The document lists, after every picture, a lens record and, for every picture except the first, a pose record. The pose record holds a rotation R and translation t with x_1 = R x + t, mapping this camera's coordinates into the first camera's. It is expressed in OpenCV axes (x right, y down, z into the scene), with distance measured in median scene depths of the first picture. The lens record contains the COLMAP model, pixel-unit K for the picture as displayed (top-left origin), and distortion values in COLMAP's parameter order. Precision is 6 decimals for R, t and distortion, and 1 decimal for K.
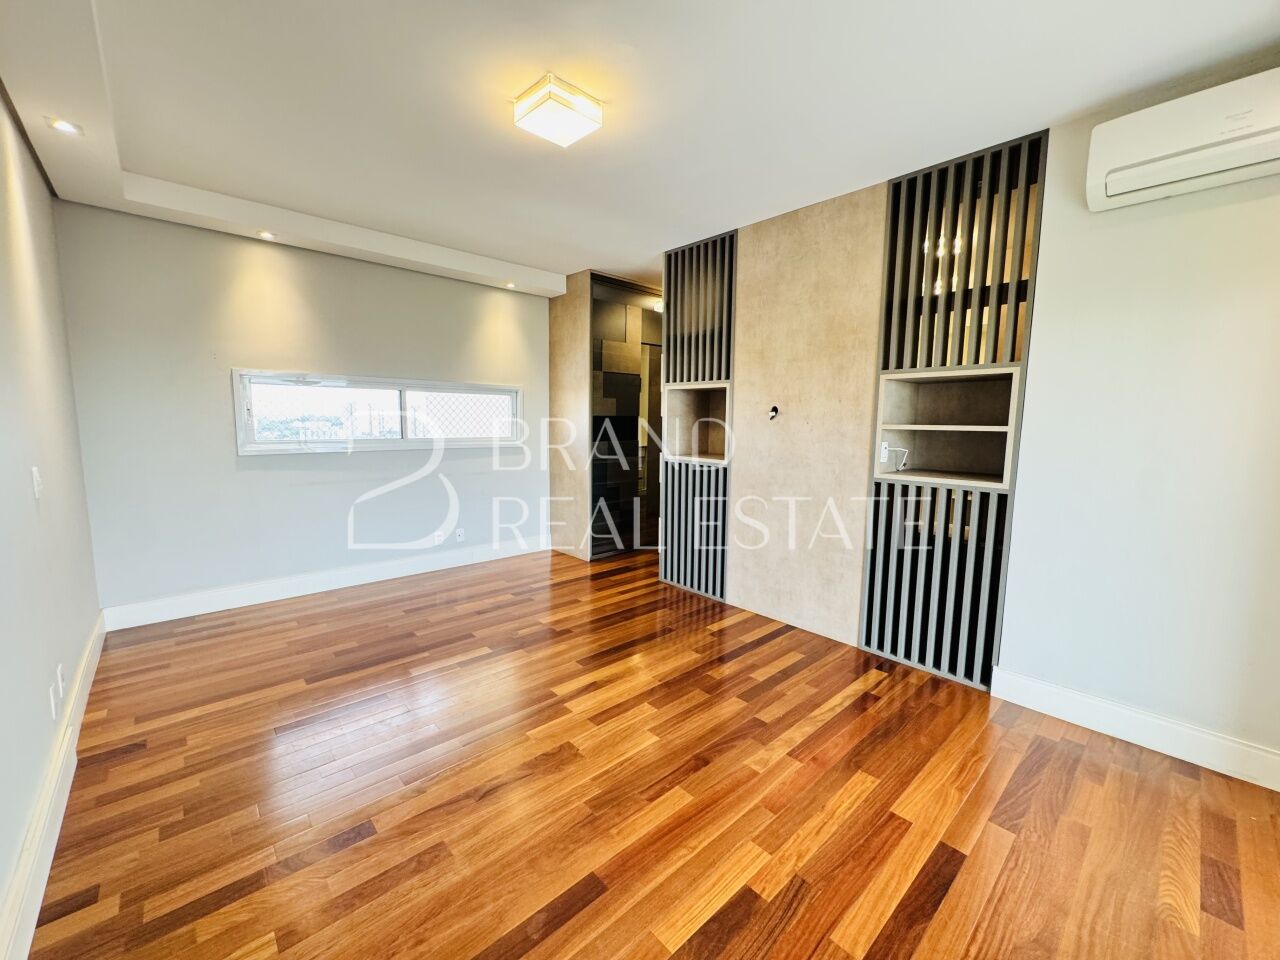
lens RADIAL K [[512.0, 0, 640.0], [0, 512.0, 480.0], [0, 0, 1]] dist [-0.002177, -0.000007]
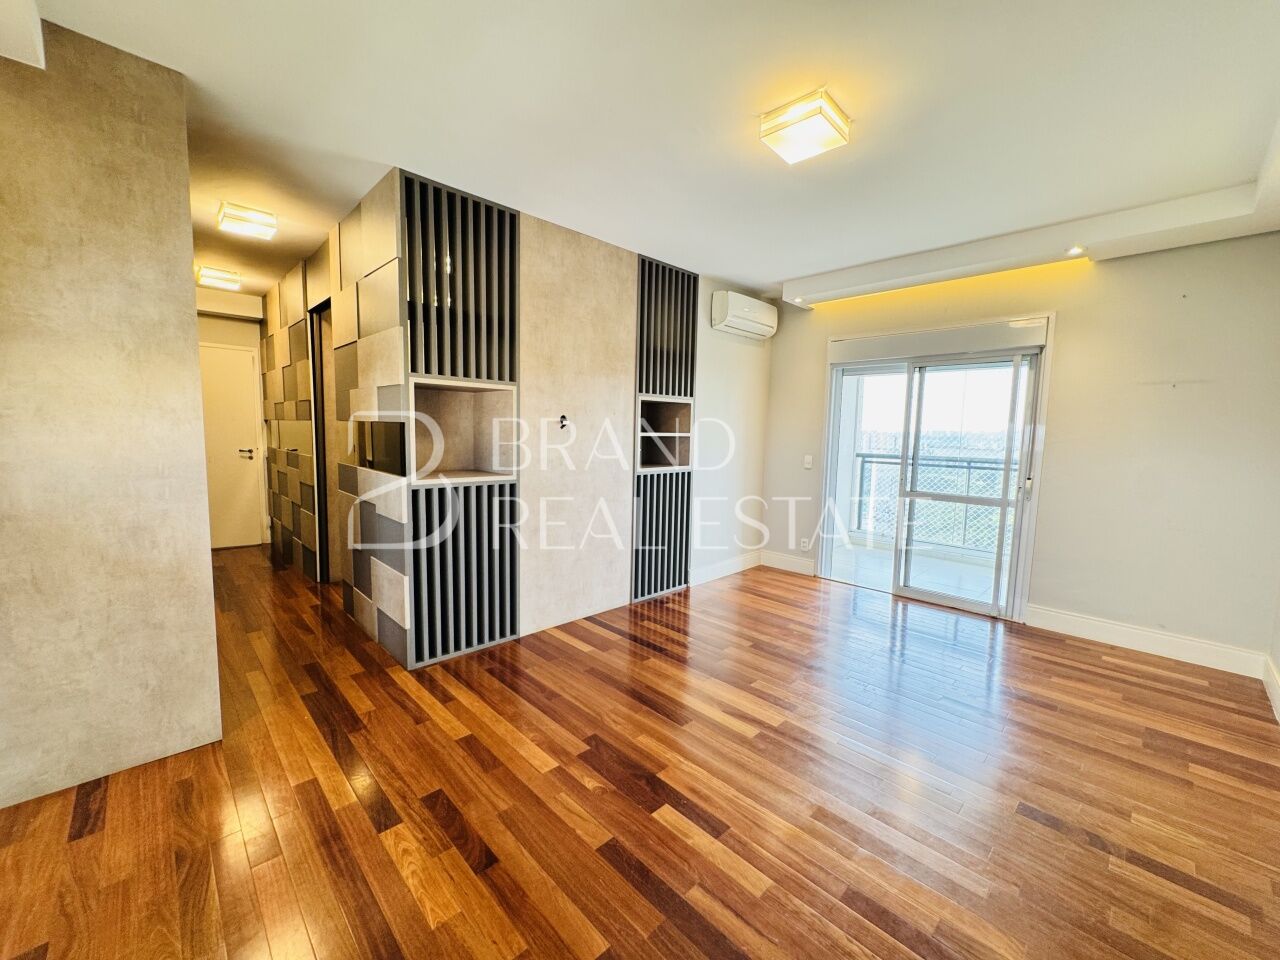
lens RADIAL K [[512.0, 0, 640.0], [0, 512.0, 480.0], [0, 0, 1]] dist [-0.002177, -0.000007]
pose [[-0.027563, -0.109959, 0.993554, -0.787037], [0.098339, 0.988812, 0.112162, -0.120002], [-0.994771, 0.100797, -0.016442, 0.909488]]
